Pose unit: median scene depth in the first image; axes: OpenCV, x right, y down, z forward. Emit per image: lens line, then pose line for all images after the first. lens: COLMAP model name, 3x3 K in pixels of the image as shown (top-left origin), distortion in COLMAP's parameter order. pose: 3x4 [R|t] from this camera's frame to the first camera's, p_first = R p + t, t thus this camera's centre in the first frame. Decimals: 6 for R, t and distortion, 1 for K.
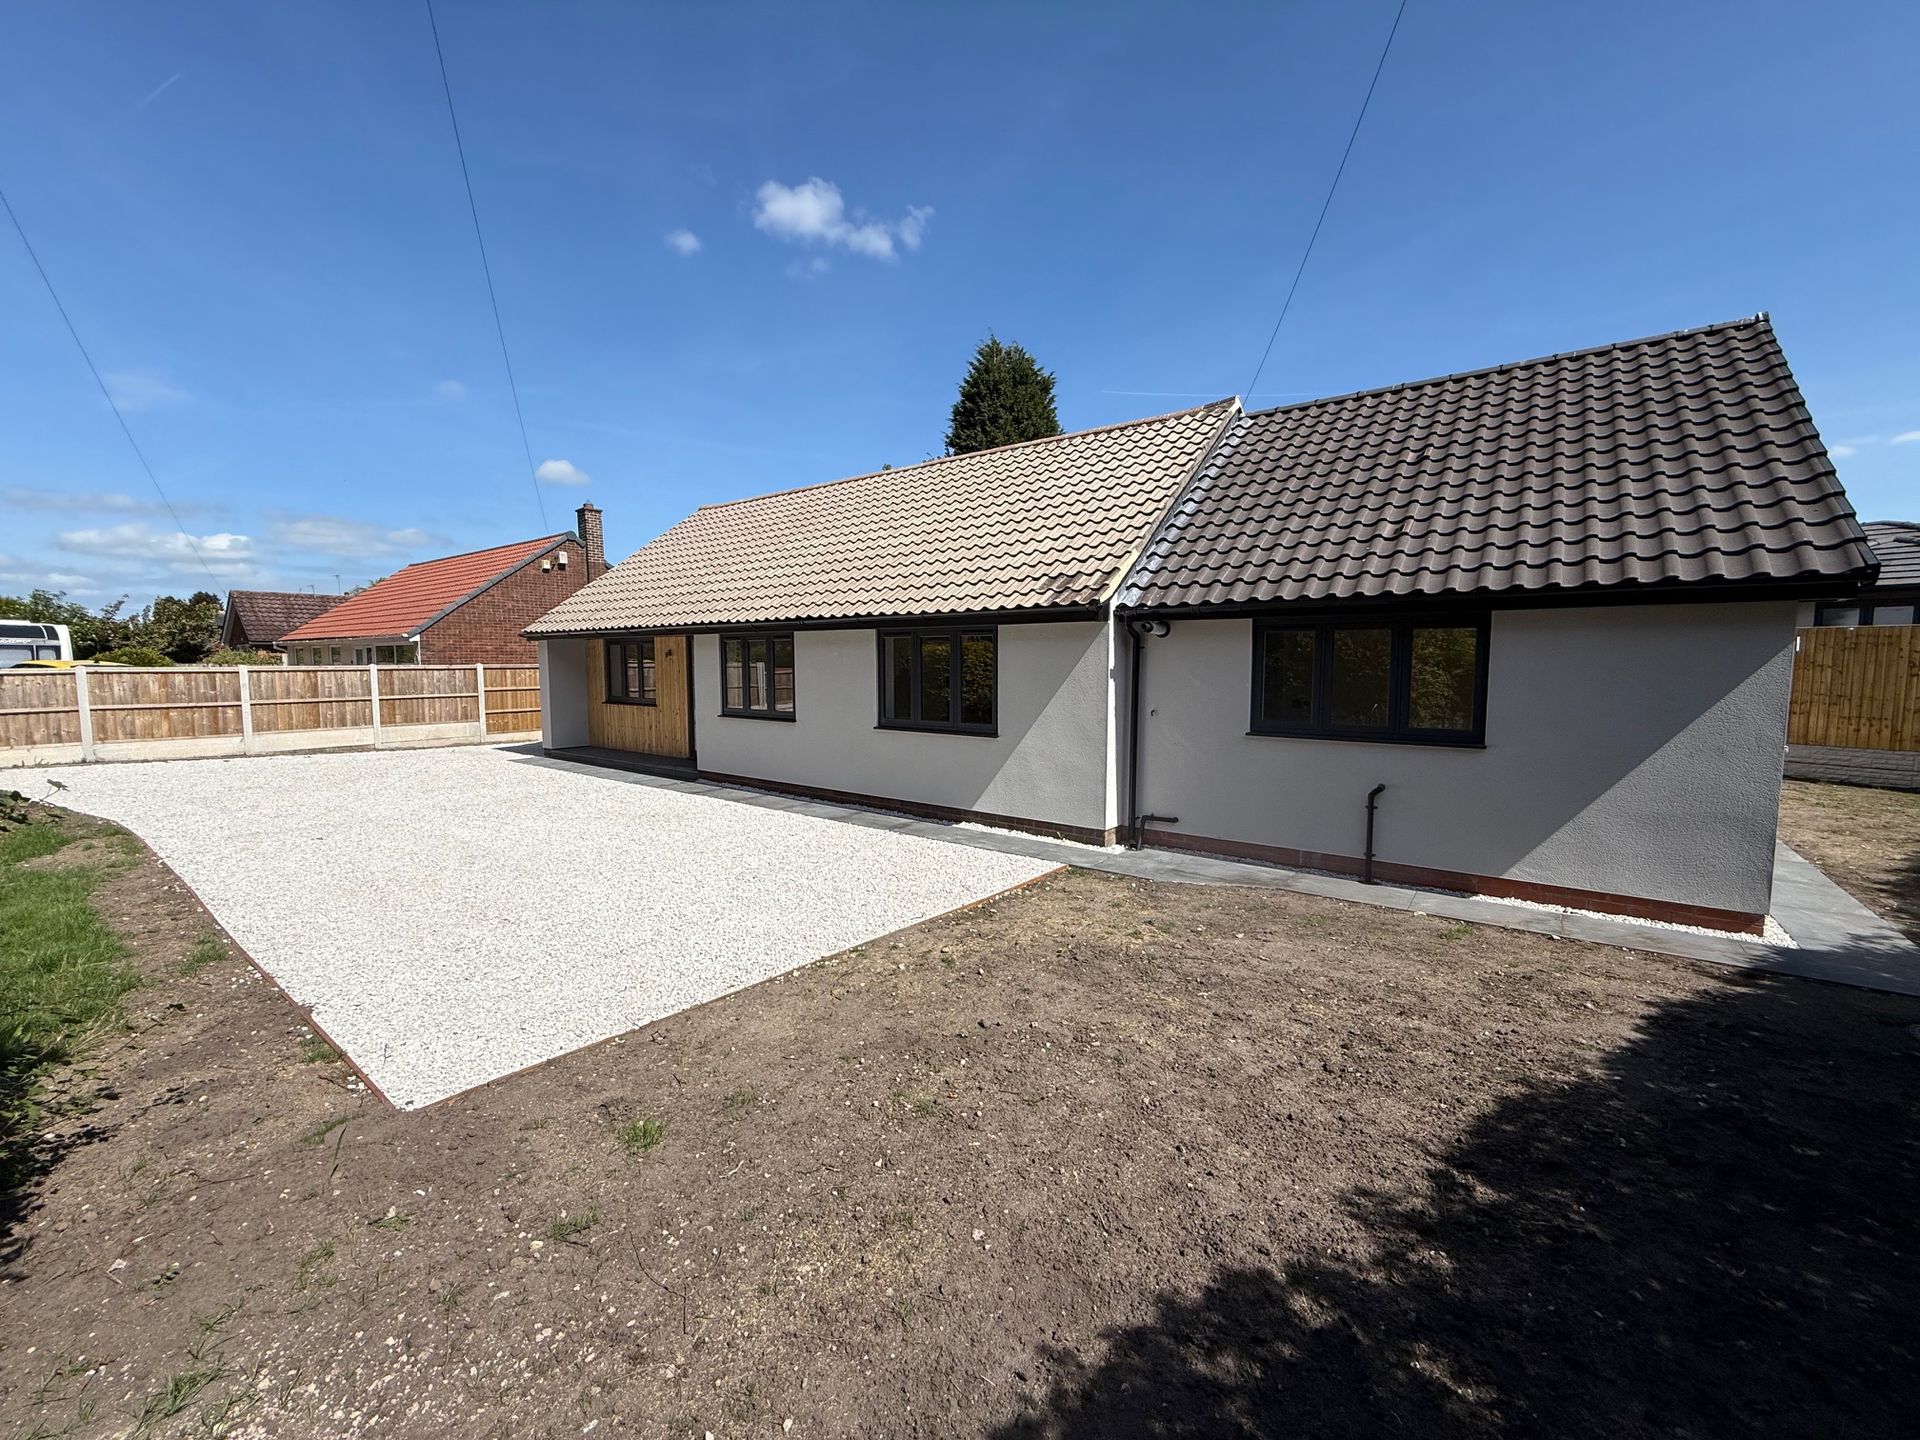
lens RADIAL K [[780.5, 0, 955.5], [0, 780.5, 722.8], [0, 0, 1]] dist [-0.001849, 0.001103]
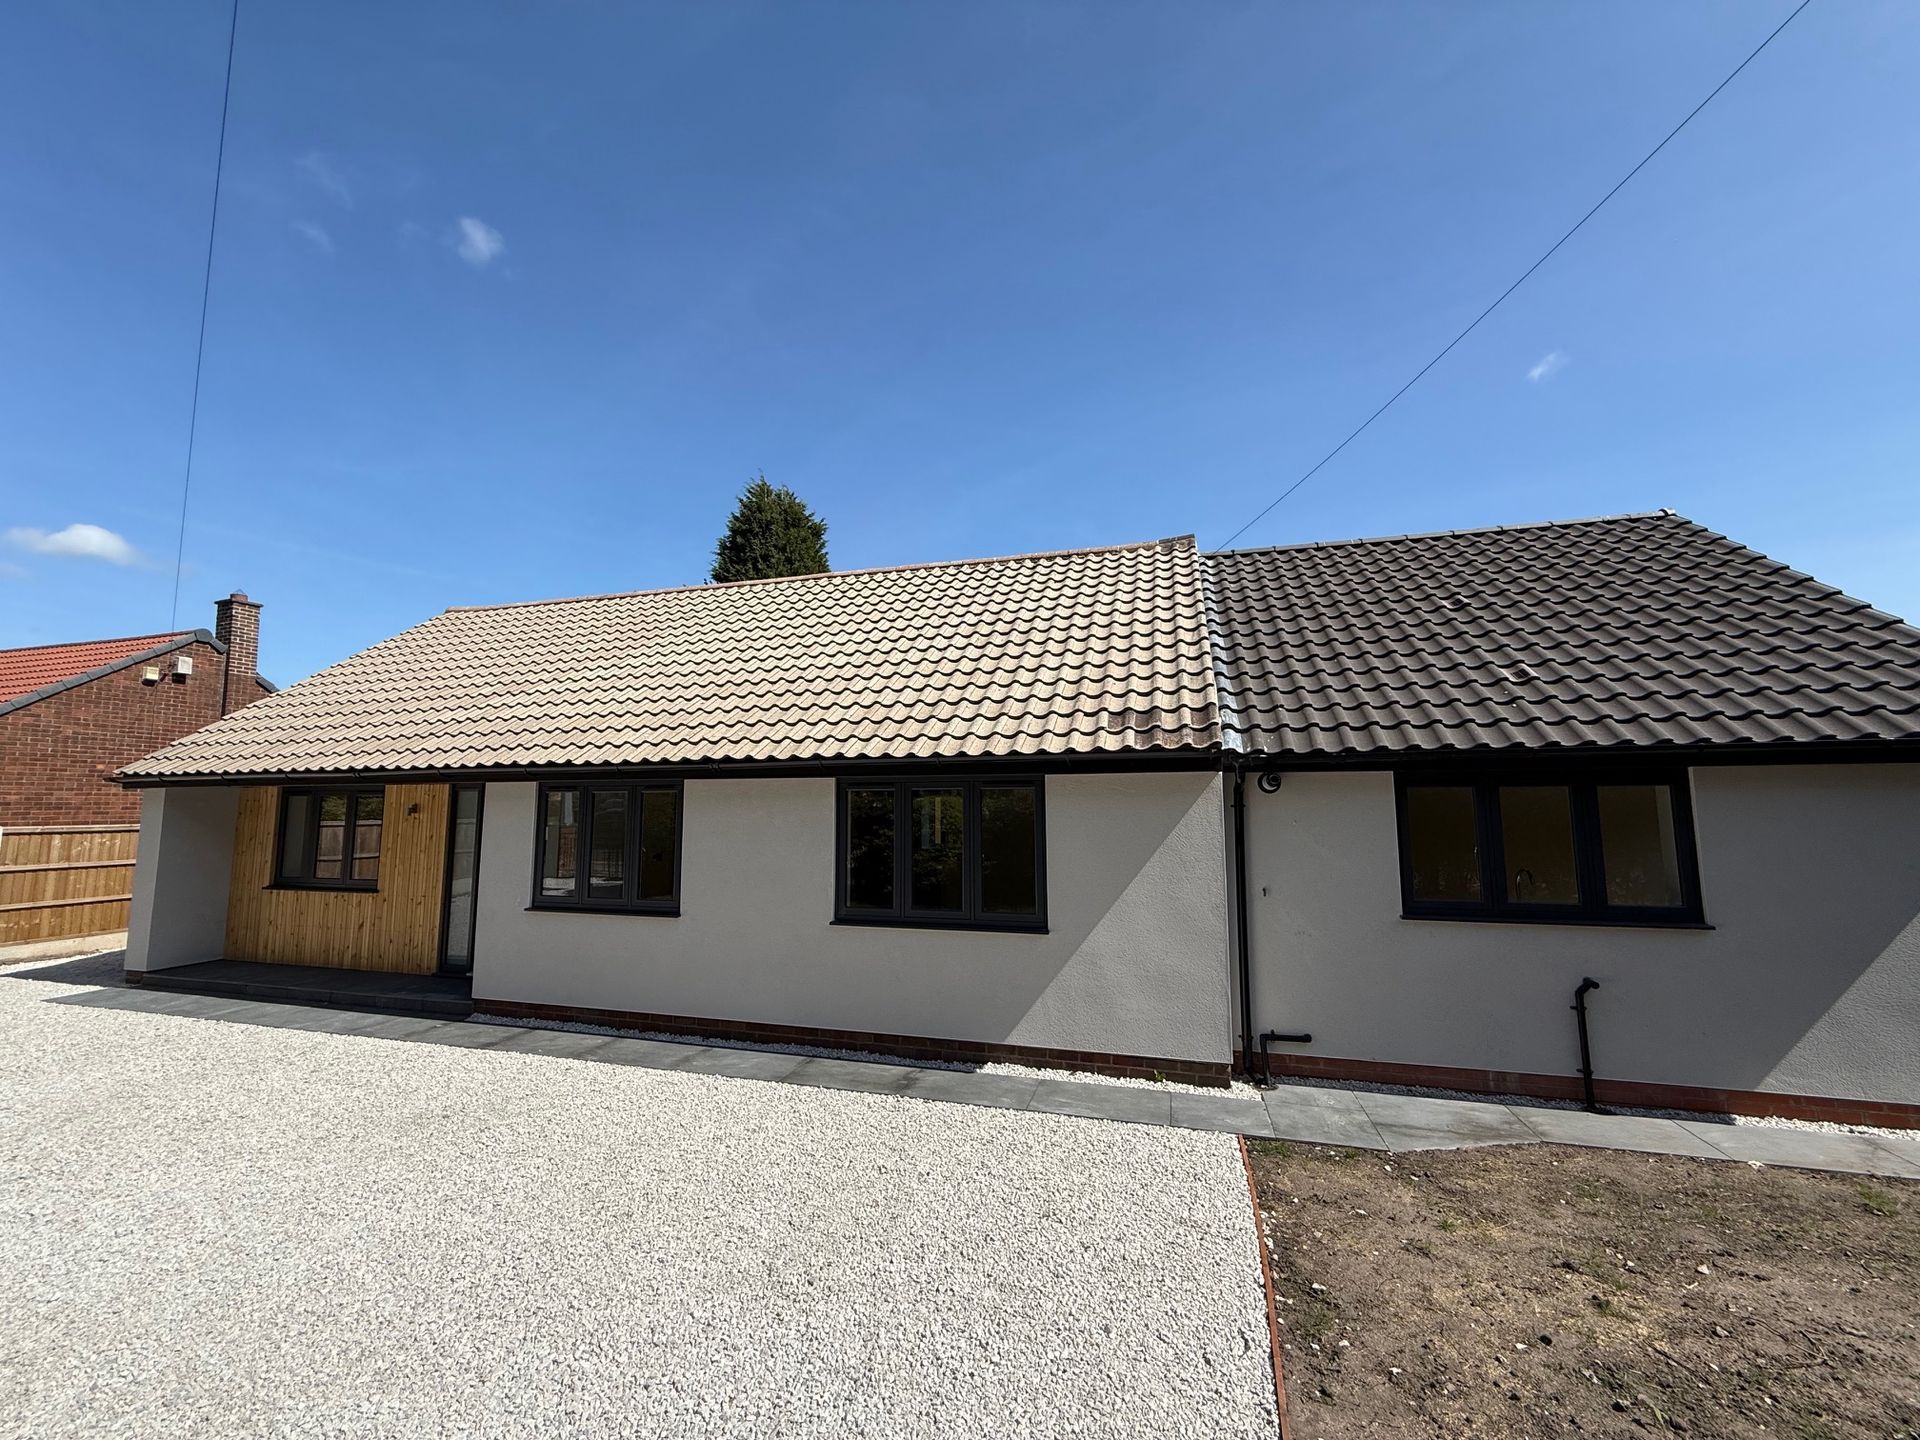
lens RADIAL K [[780.5, 0, 962.6], [0, 780.5, 716.5], [0, 0, 1]] dist [-0.001849, 0.001103]
pose [[0.932309, 0.038830, 0.359573, -0.276709], [0.032045, 0.981440, -0.189071, -0.042319], [-0.360241, 0.187796, 0.913761, 0.345924]]
